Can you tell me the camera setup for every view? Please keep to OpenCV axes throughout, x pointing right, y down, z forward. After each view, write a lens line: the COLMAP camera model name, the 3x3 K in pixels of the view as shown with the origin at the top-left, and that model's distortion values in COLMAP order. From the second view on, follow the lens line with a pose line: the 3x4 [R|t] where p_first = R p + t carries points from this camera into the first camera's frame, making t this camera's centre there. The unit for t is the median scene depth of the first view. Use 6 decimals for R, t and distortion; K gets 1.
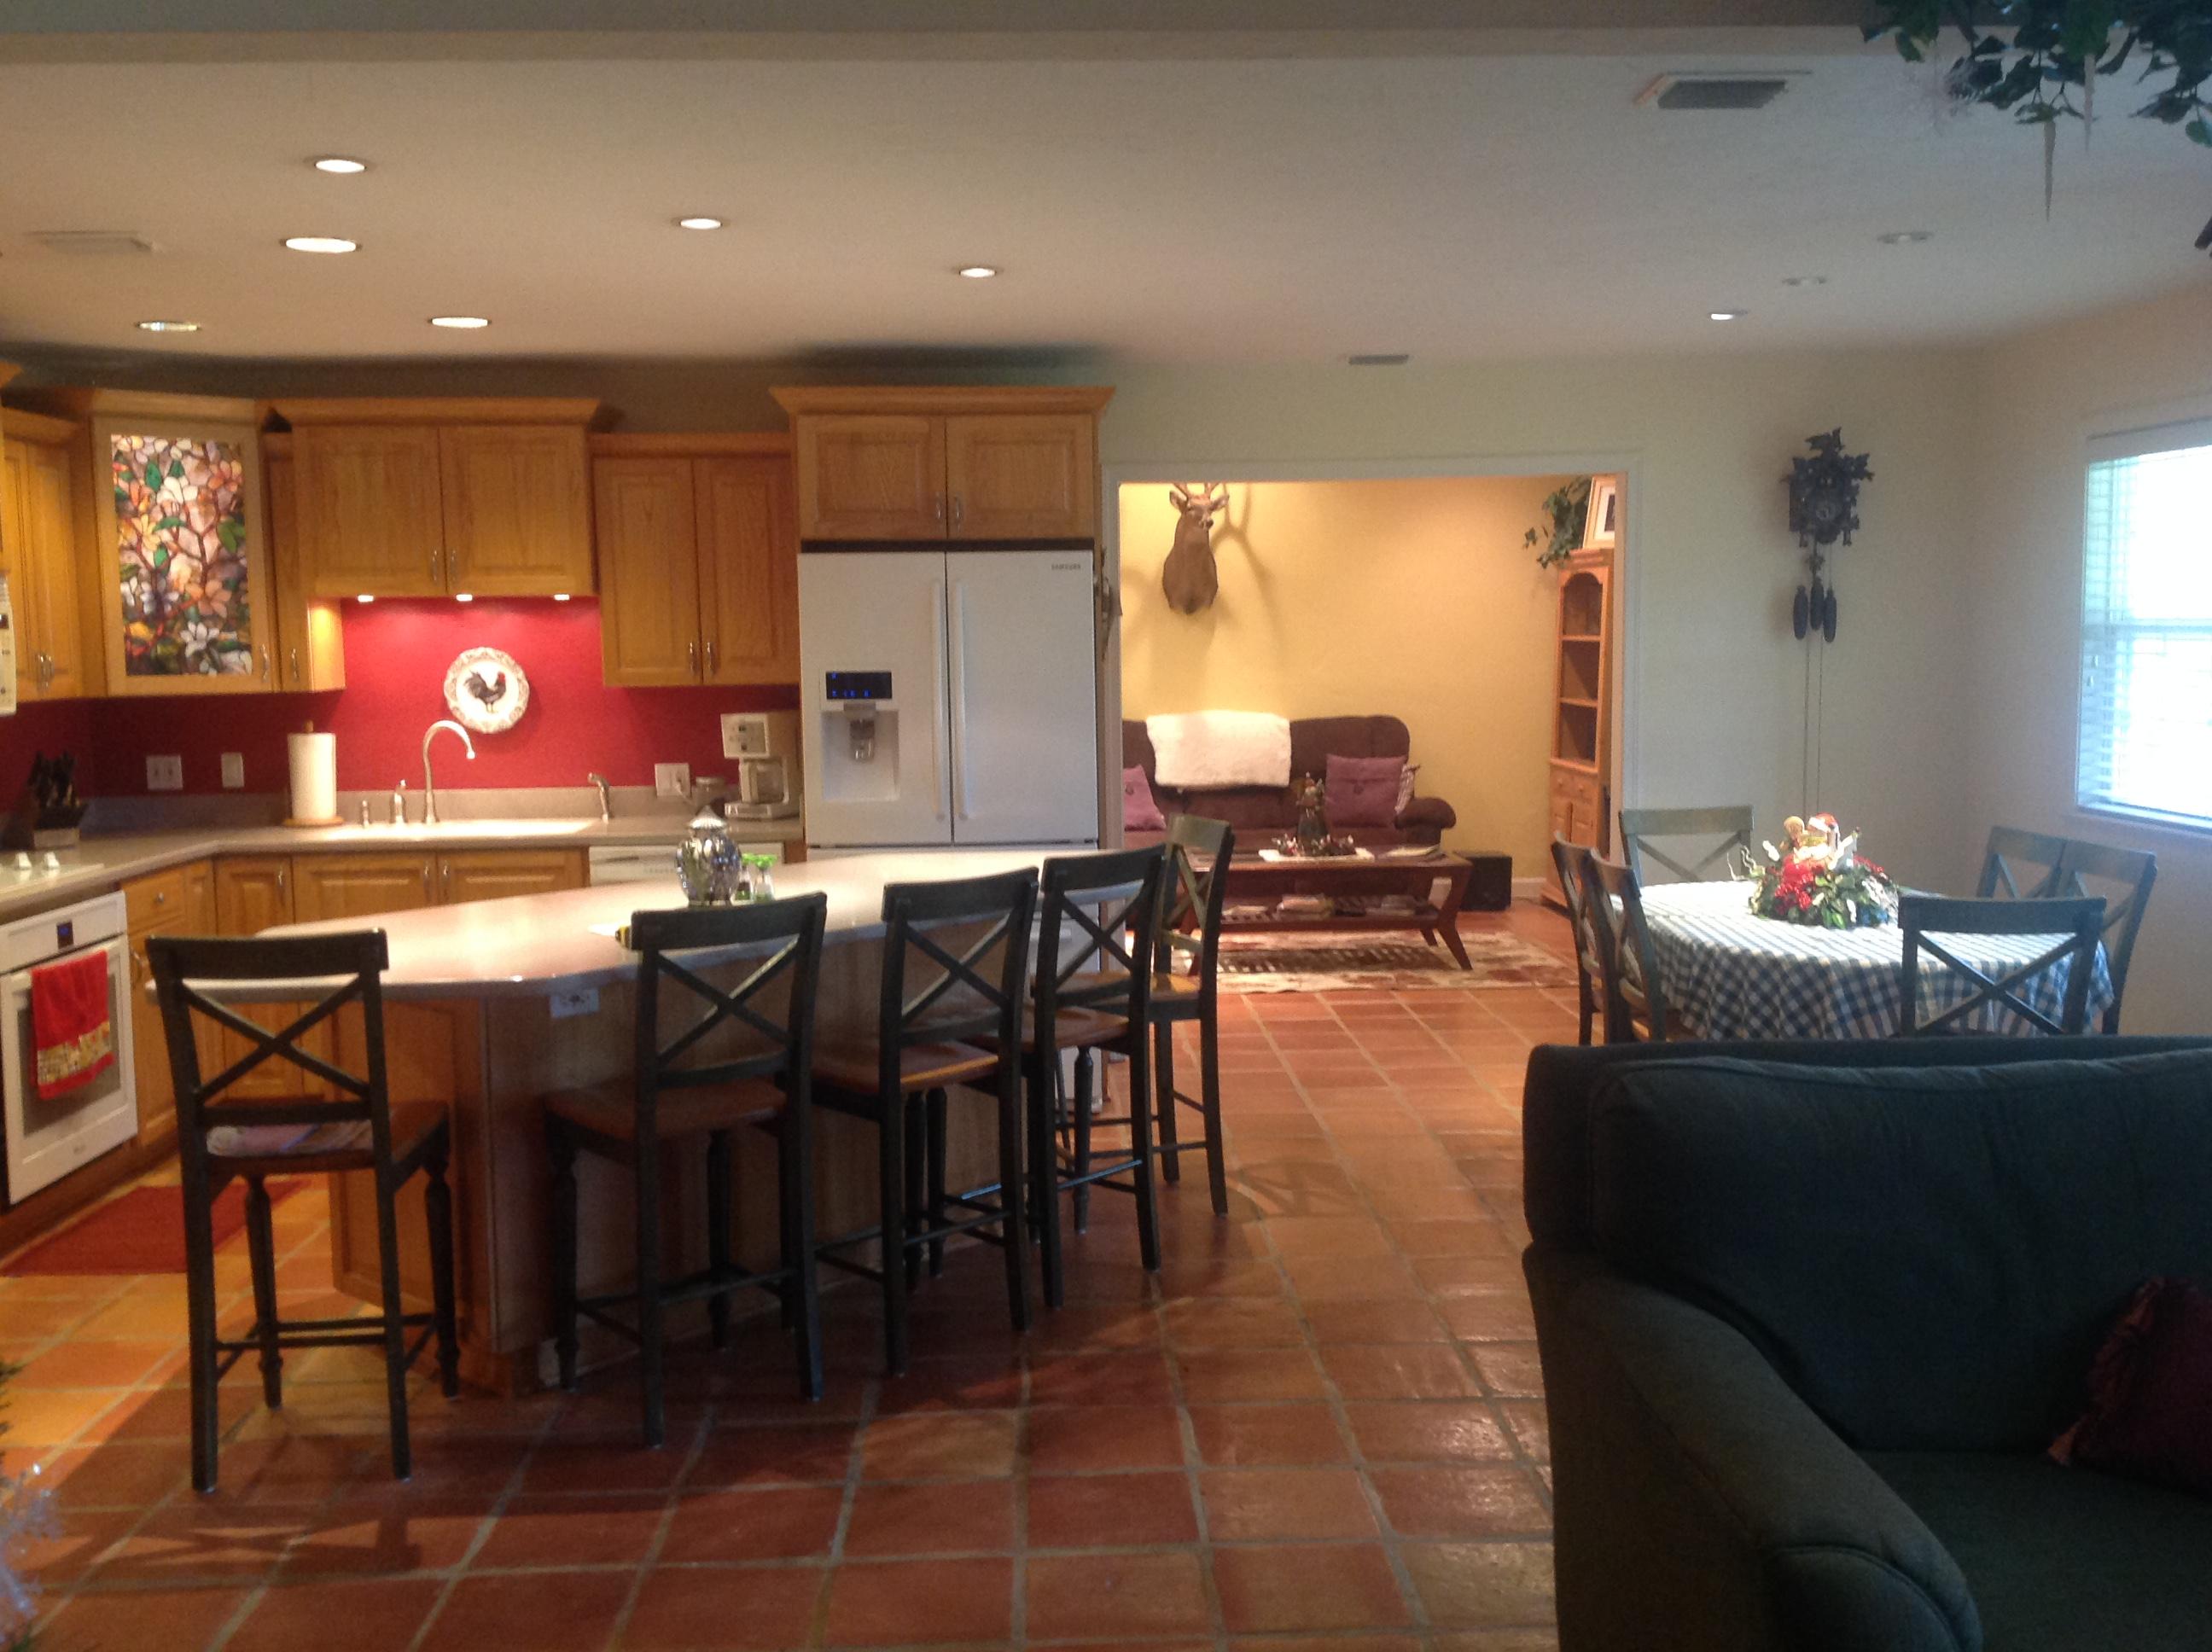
lens RADIAL K [[2070.2, 0, 1101.2], [0, 2070.2, 853.5], [0, 0, 1]] dist [0.188120, -0.374788]
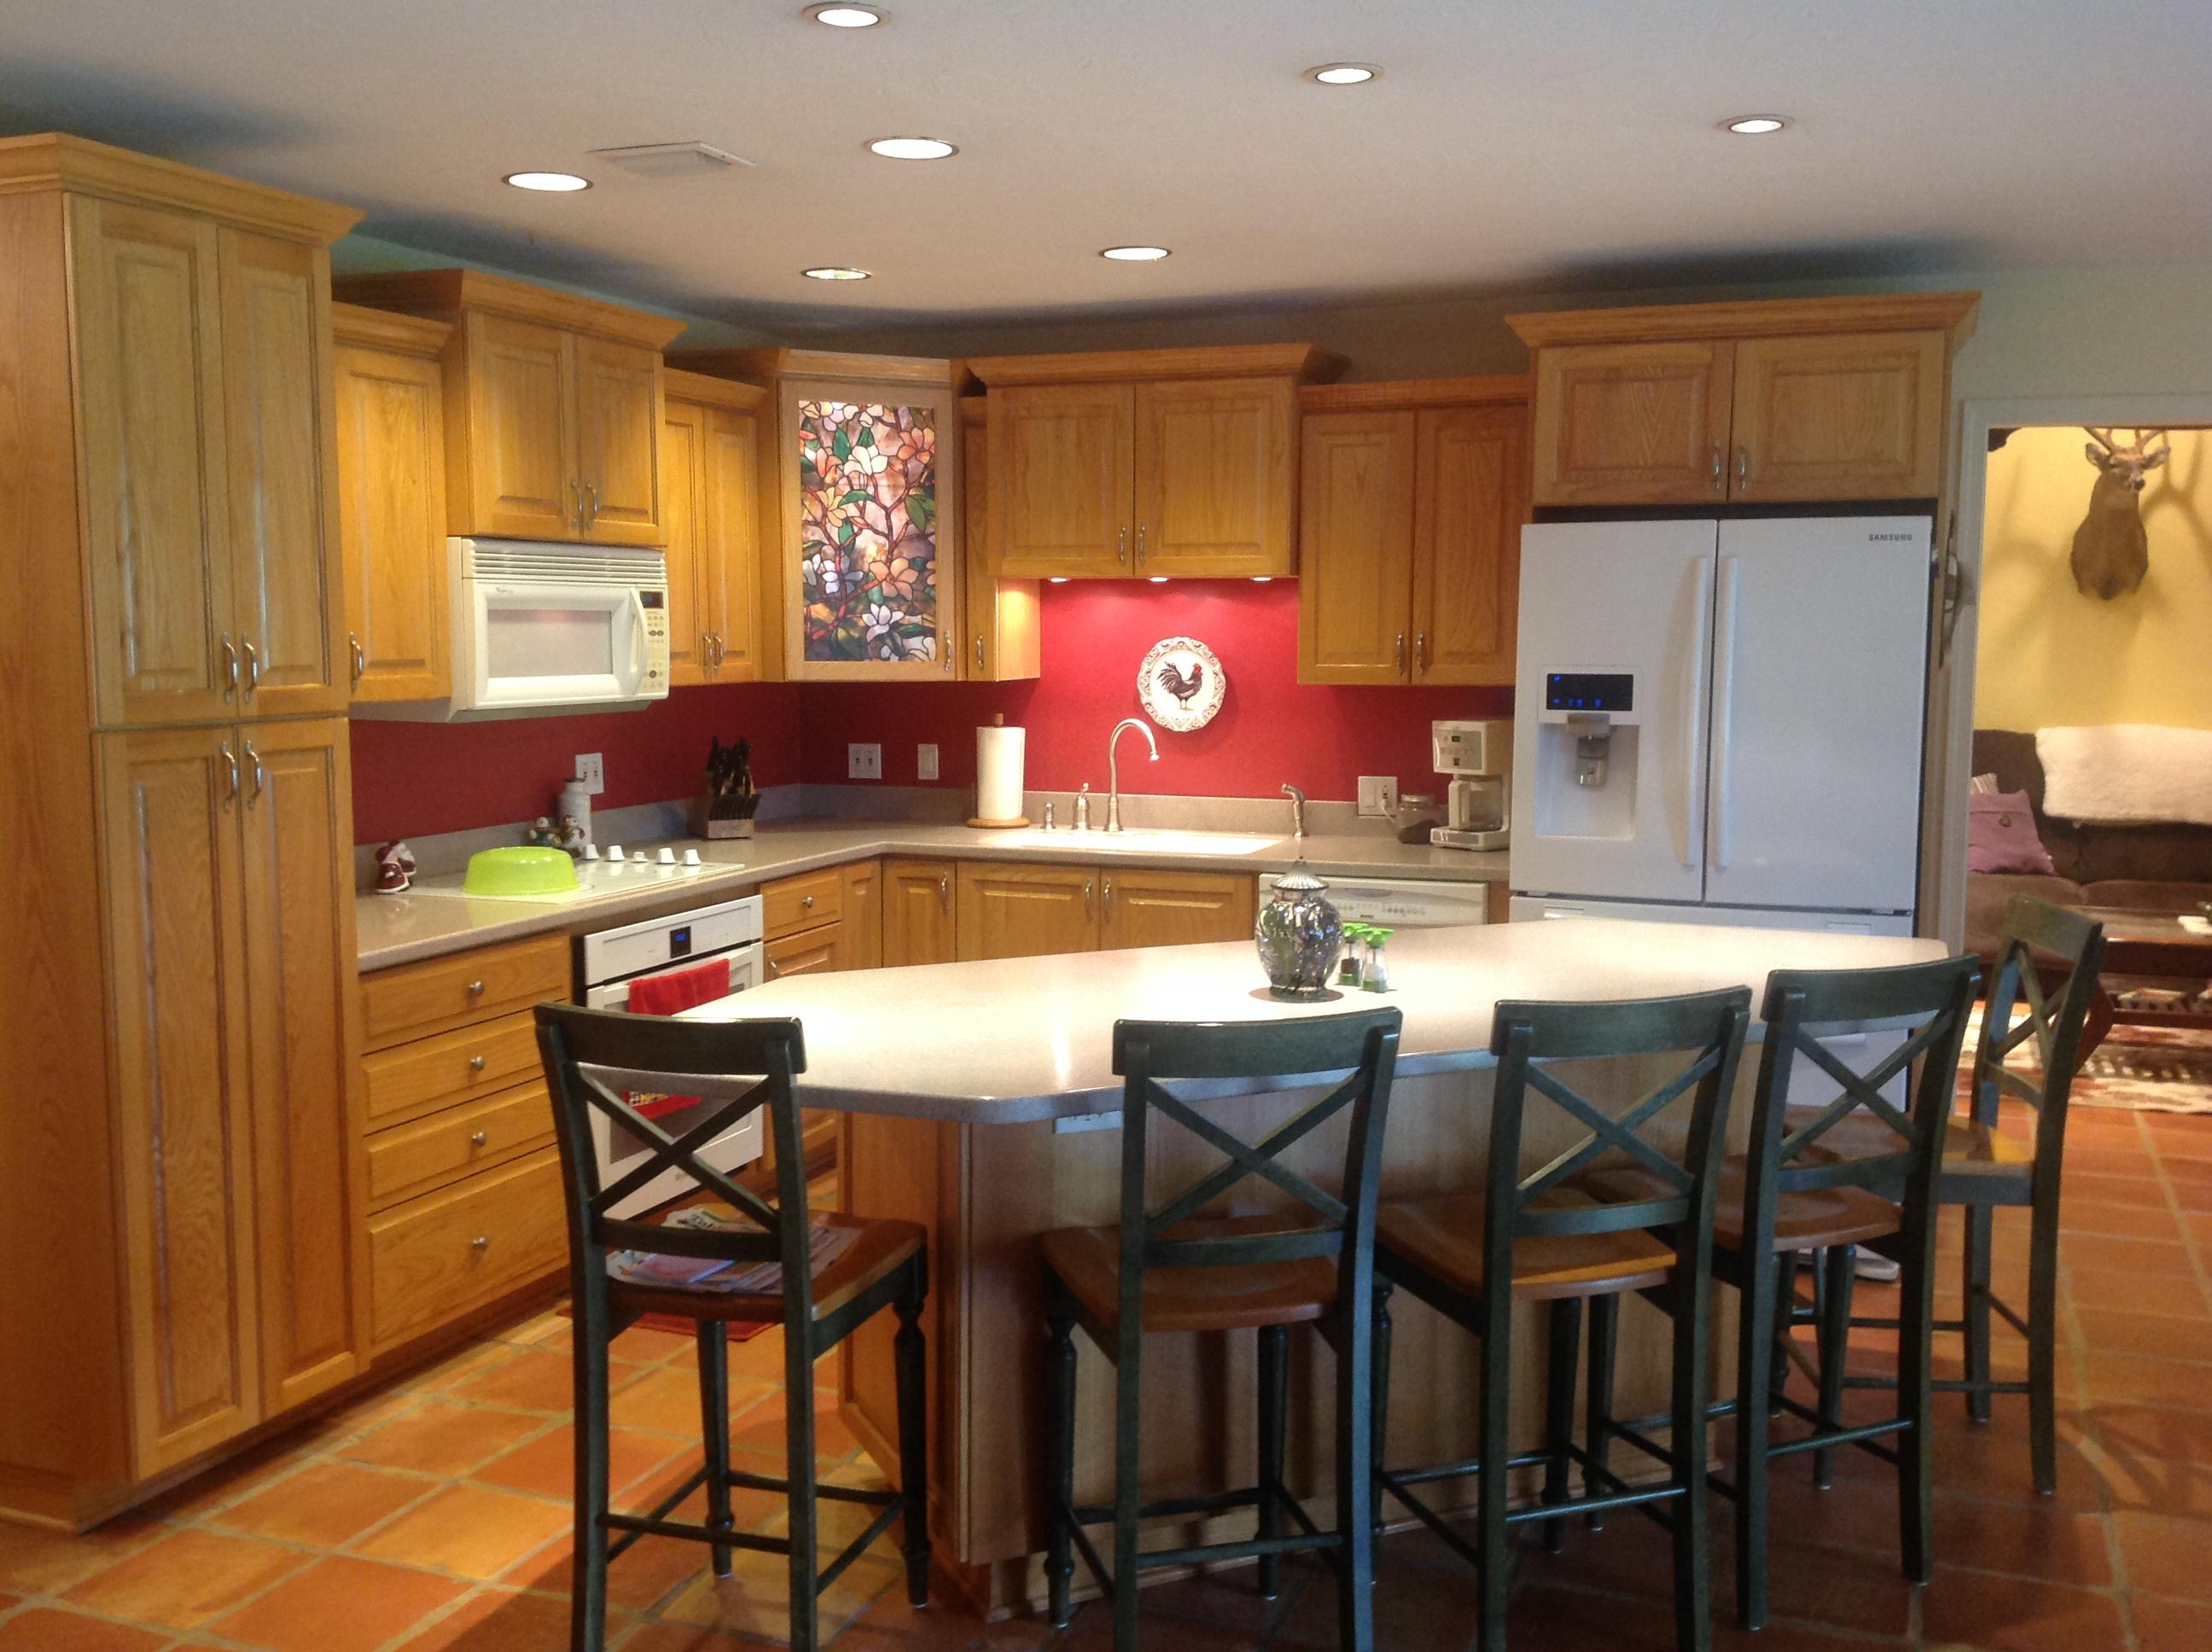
lens RADIAL K [[2070.2, 0, 1101.2], [0, 2070.2, 853.5], [0, 0, 1]] dist [0.188120, -0.374788]
pose [[0.916706, 0.063661, -0.394459, 0.028659], [-0.059712, 0.997967, 0.022292, -0.026390], [0.395076, 0.003119, 0.918643, 0.202438]]
